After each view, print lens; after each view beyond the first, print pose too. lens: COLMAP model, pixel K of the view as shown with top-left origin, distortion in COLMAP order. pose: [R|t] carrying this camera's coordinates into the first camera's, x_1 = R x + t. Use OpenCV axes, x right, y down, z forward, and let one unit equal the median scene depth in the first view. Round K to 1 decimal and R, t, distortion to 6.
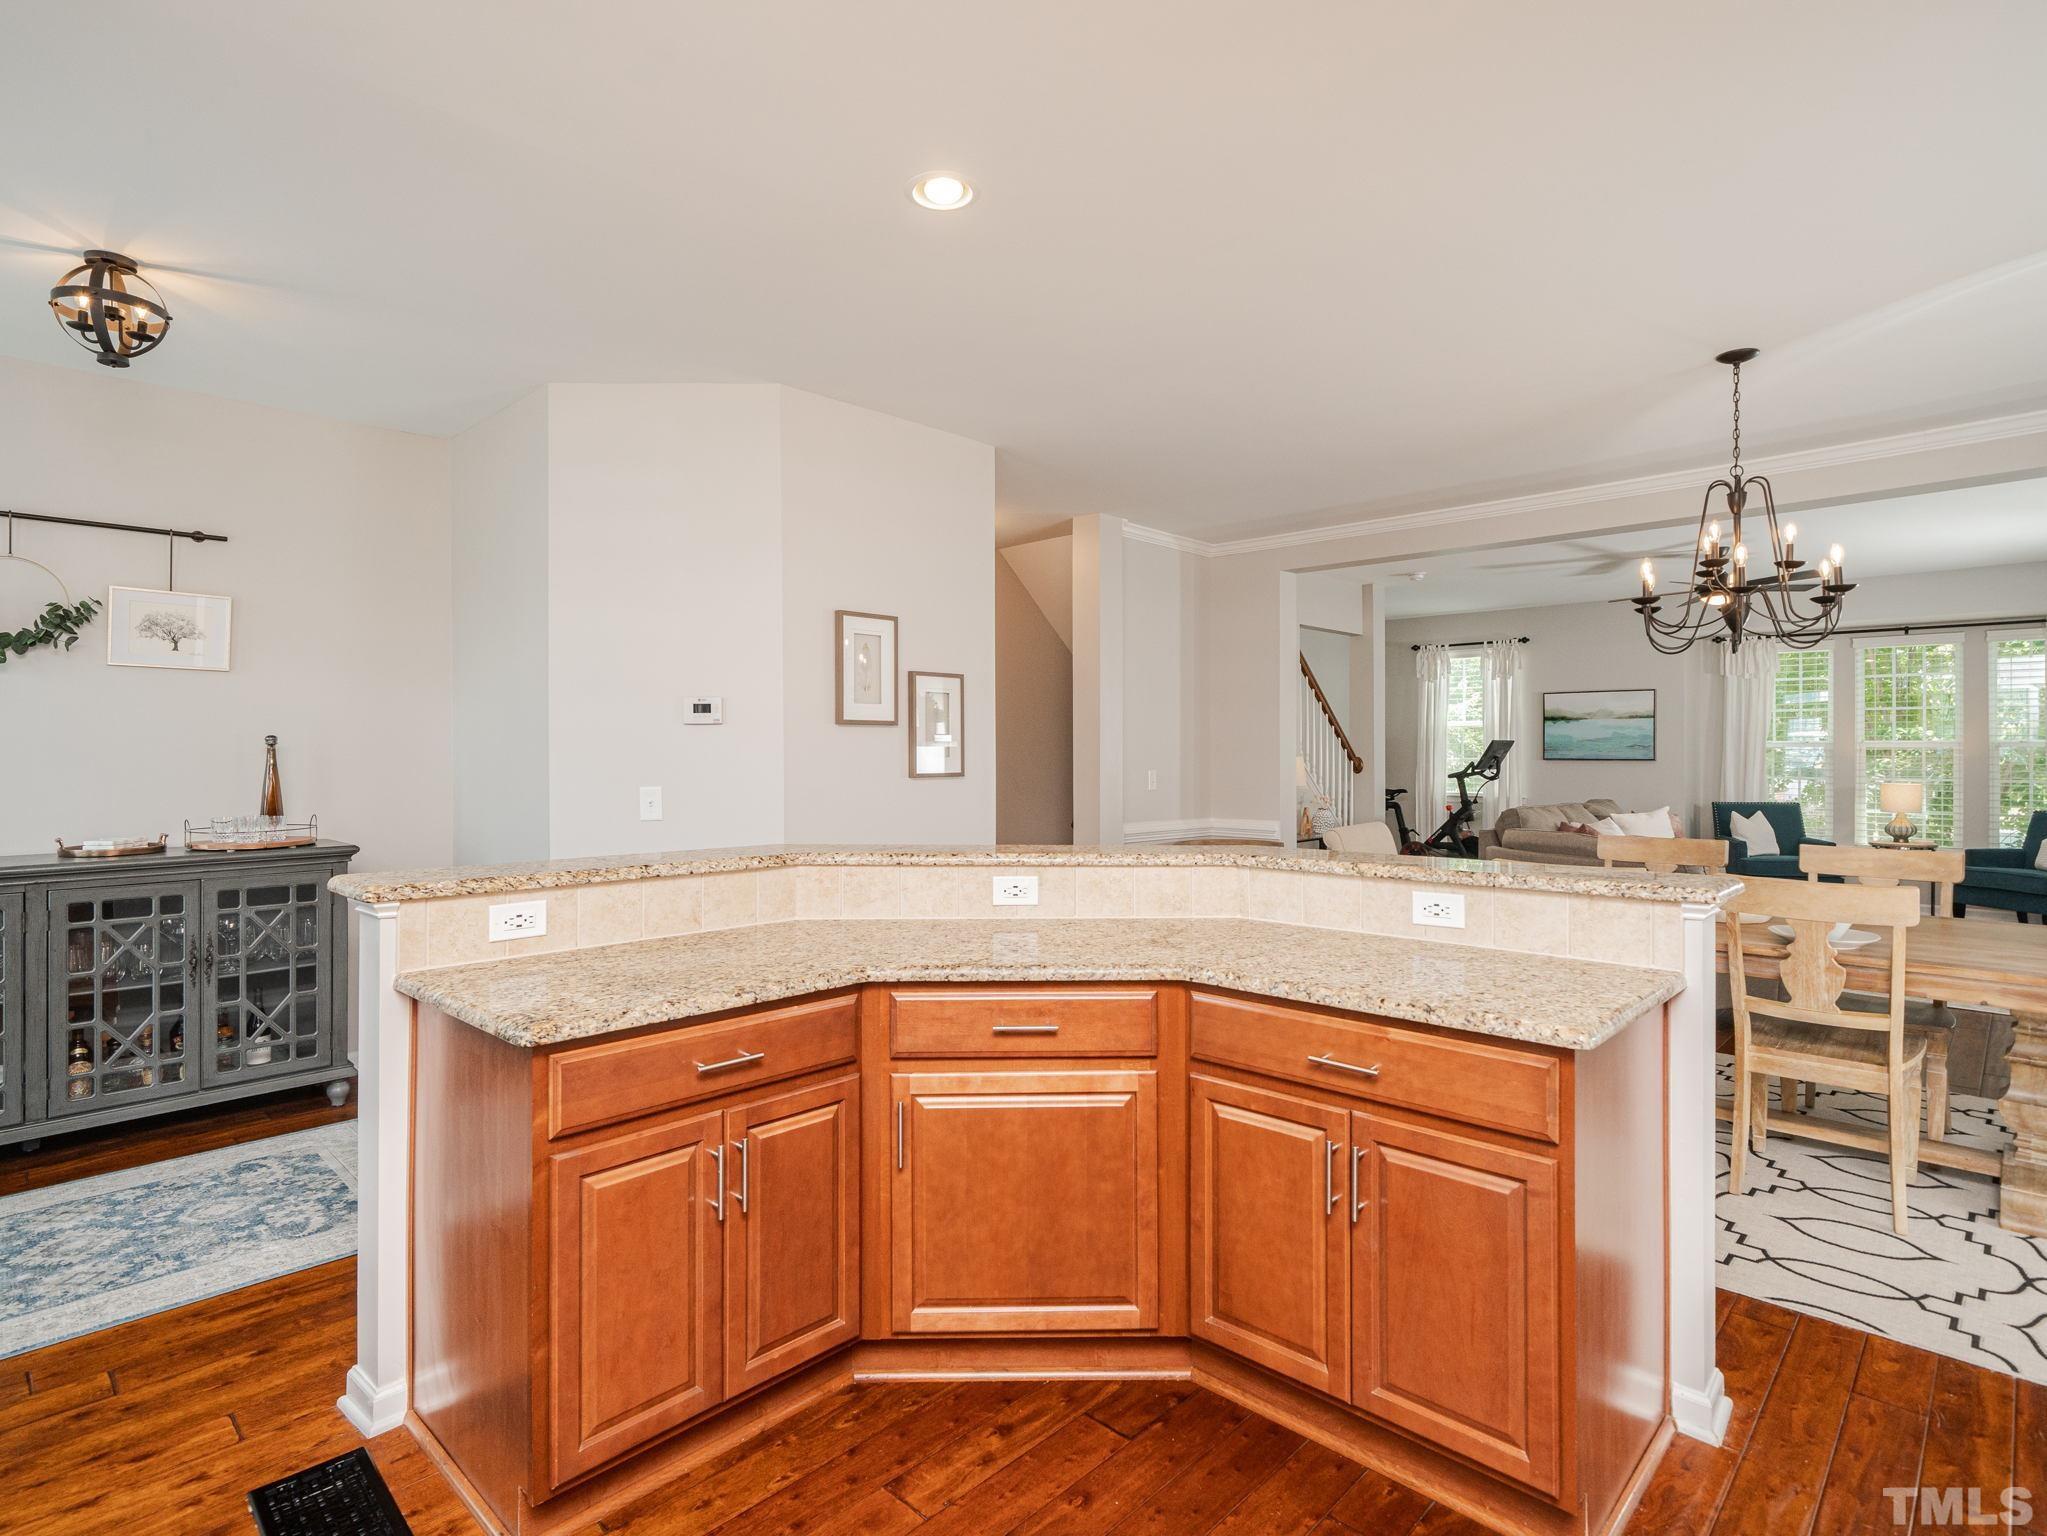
lens RADIAL K [[1078.2, 0, 1018.0], [0, 1078.2, 758.2], [0, 0, 1]] dist [-0.004346, -0.000728]
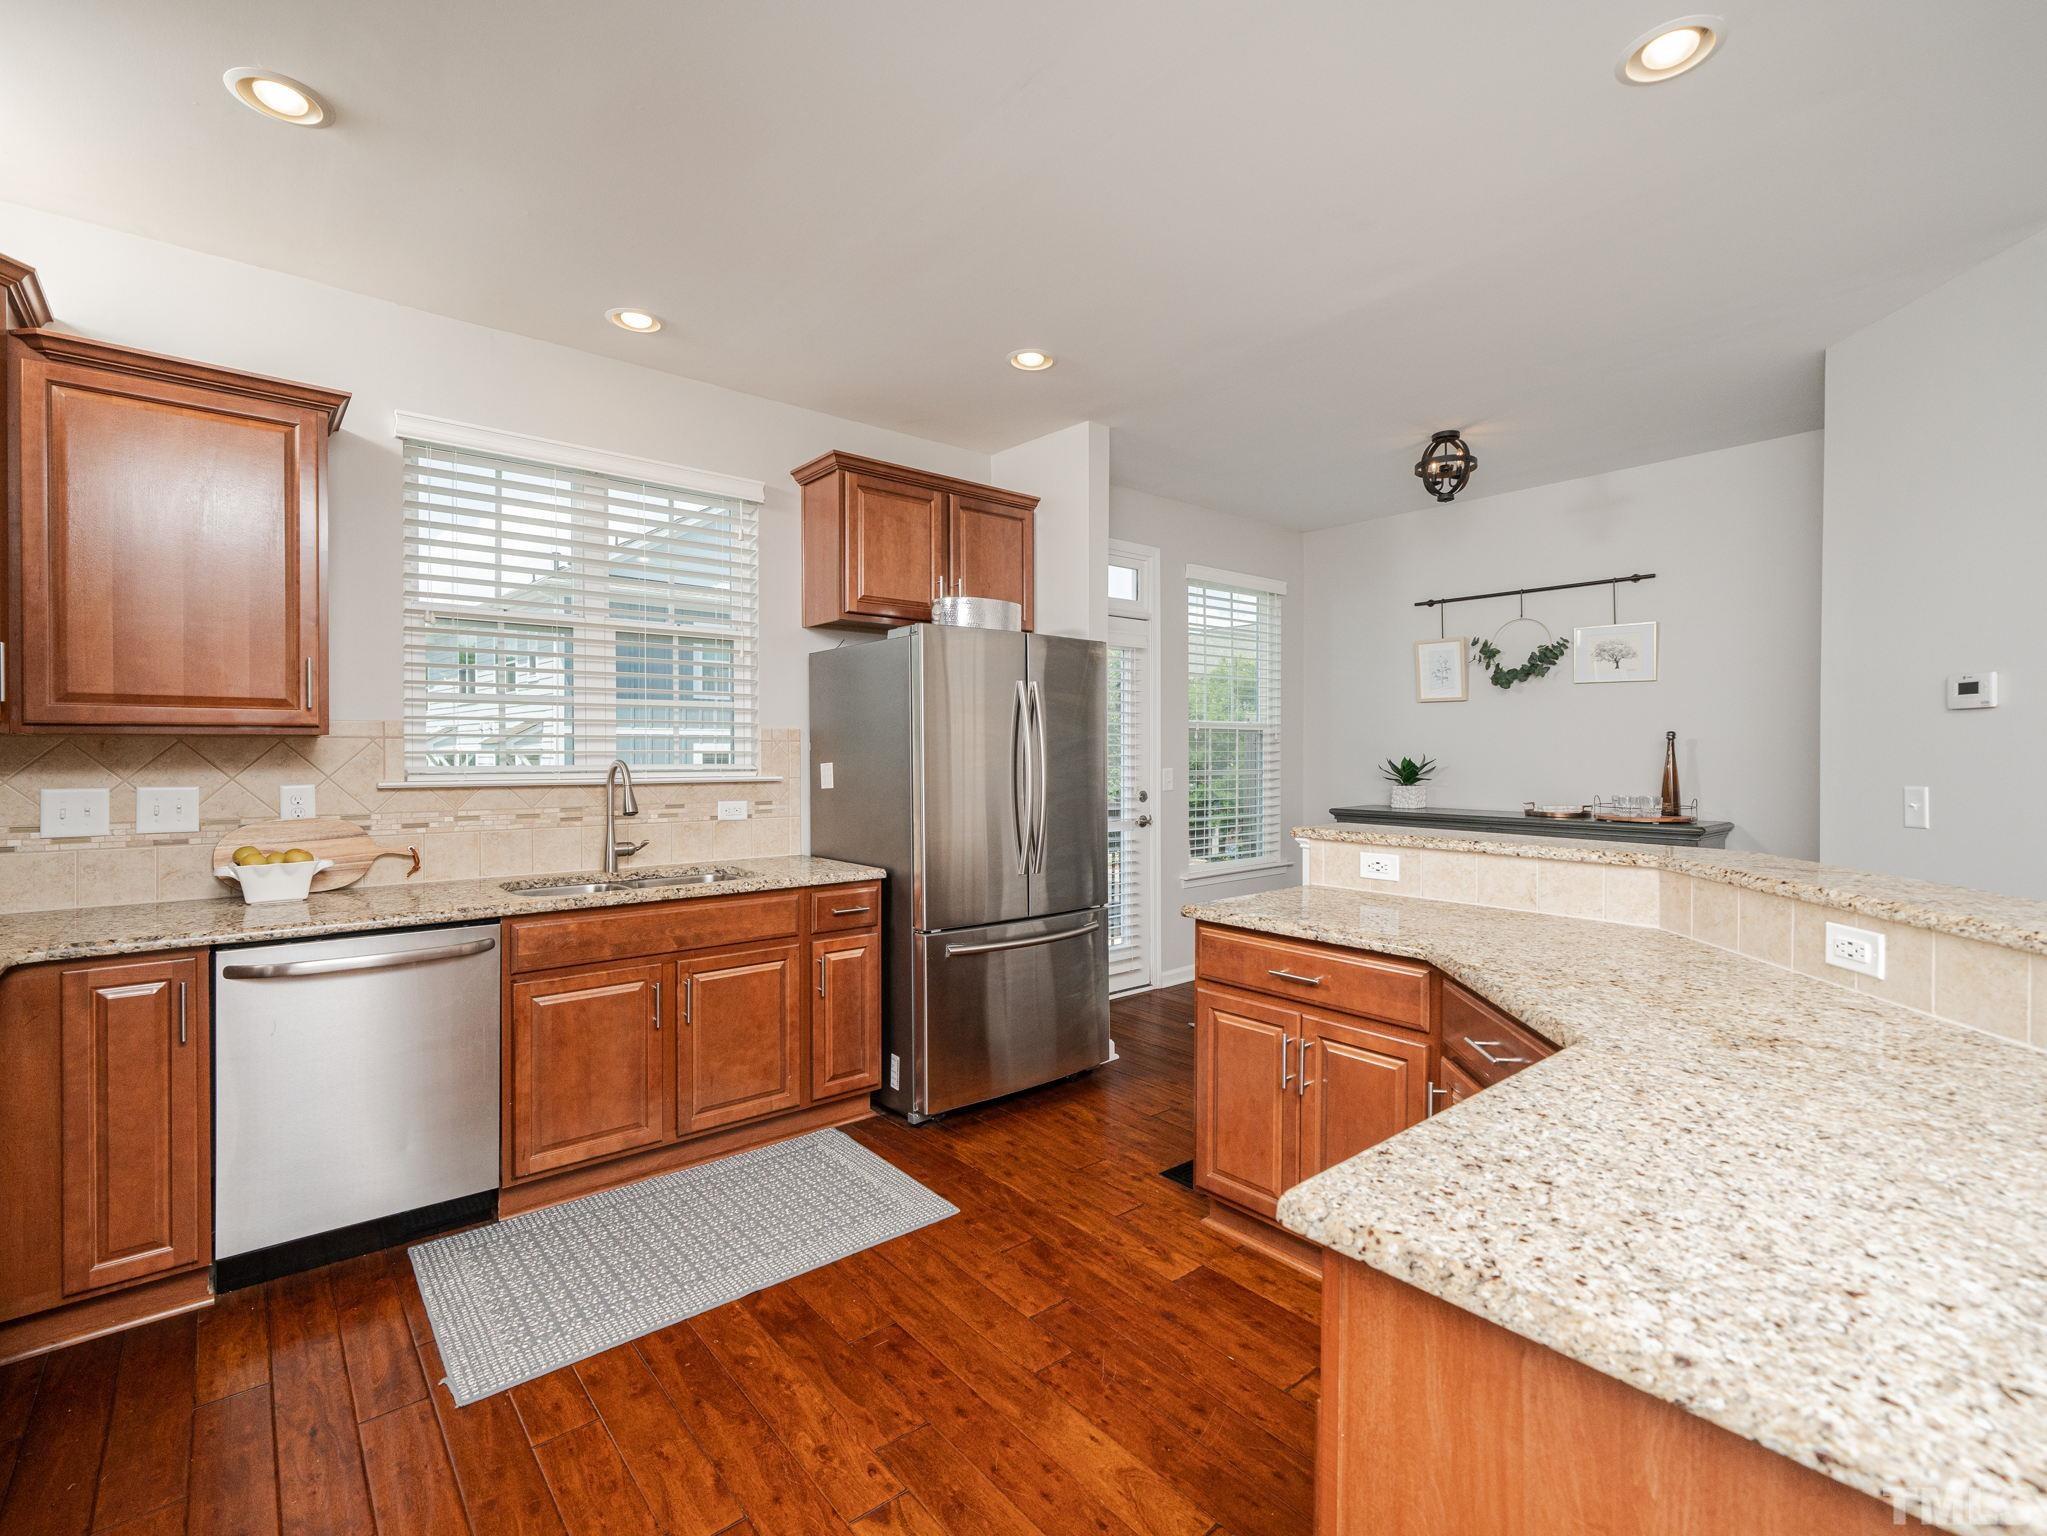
lens RADIAL K [[980.7, 0, 1031.6], [0, 980.7, 760.9], [0, 0, 1]] dist [0.006295, -0.000281]
pose [[-0.115775, 0.016226, -0.993143, 0.679631], [-0.004747, 0.999846, 0.016889, -0.003477], [0.993264, 0.006670, -0.115680, 0.565530]]
